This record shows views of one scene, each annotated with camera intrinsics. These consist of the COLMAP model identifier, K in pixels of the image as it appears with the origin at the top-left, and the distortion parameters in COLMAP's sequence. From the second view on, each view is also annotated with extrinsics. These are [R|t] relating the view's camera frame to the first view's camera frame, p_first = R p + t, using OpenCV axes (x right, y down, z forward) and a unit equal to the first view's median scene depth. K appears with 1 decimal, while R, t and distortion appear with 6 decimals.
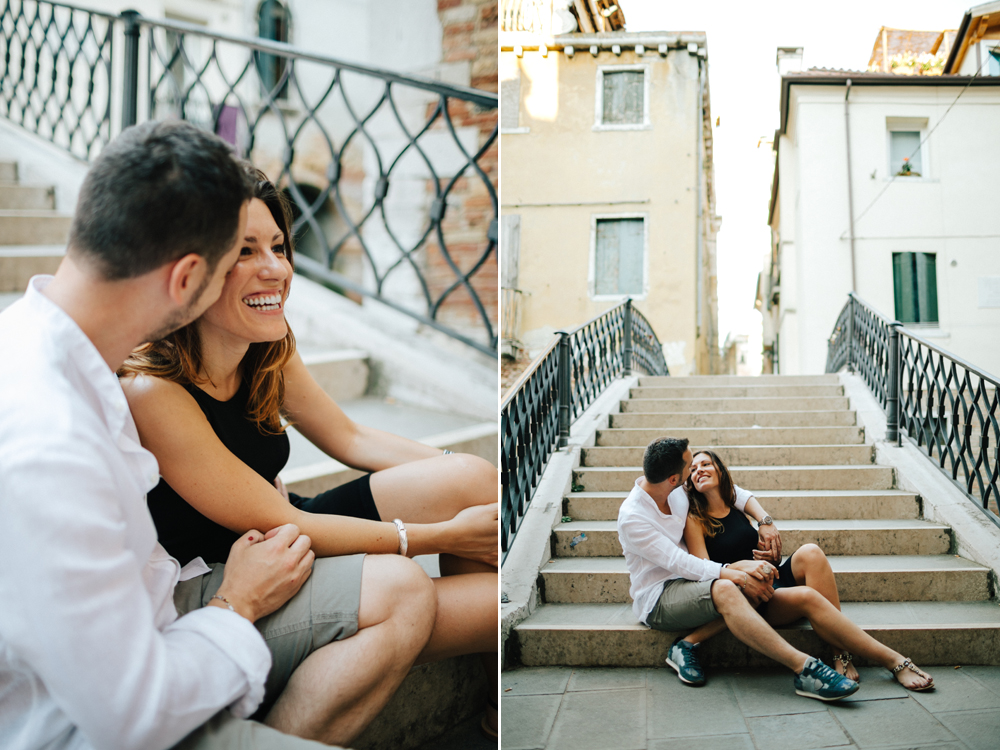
lens RADIAL K [[634.7, 0, 500.0], [0, 634.7, 375.0], [0, 0, 1]] dist [-0.031096, -0.003675]
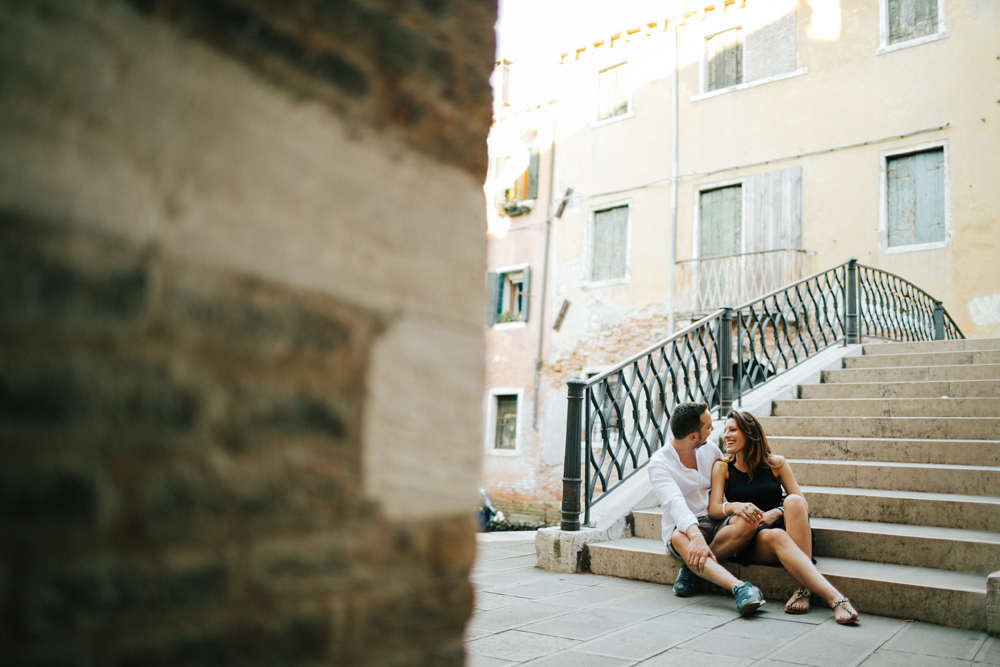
lens RADIAL K [[964.4, 0, 500.0], [0, 964.4, 333.5], [0, 0, 1]] dist [-0.129931, 0.176157]
pose [[0.746551, -0.042064, -0.663998, 0.841547], [0.038500, 0.999058, -0.020003, -0.005730], [0.664214, -0.010631, 0.747467, -0.420894]]
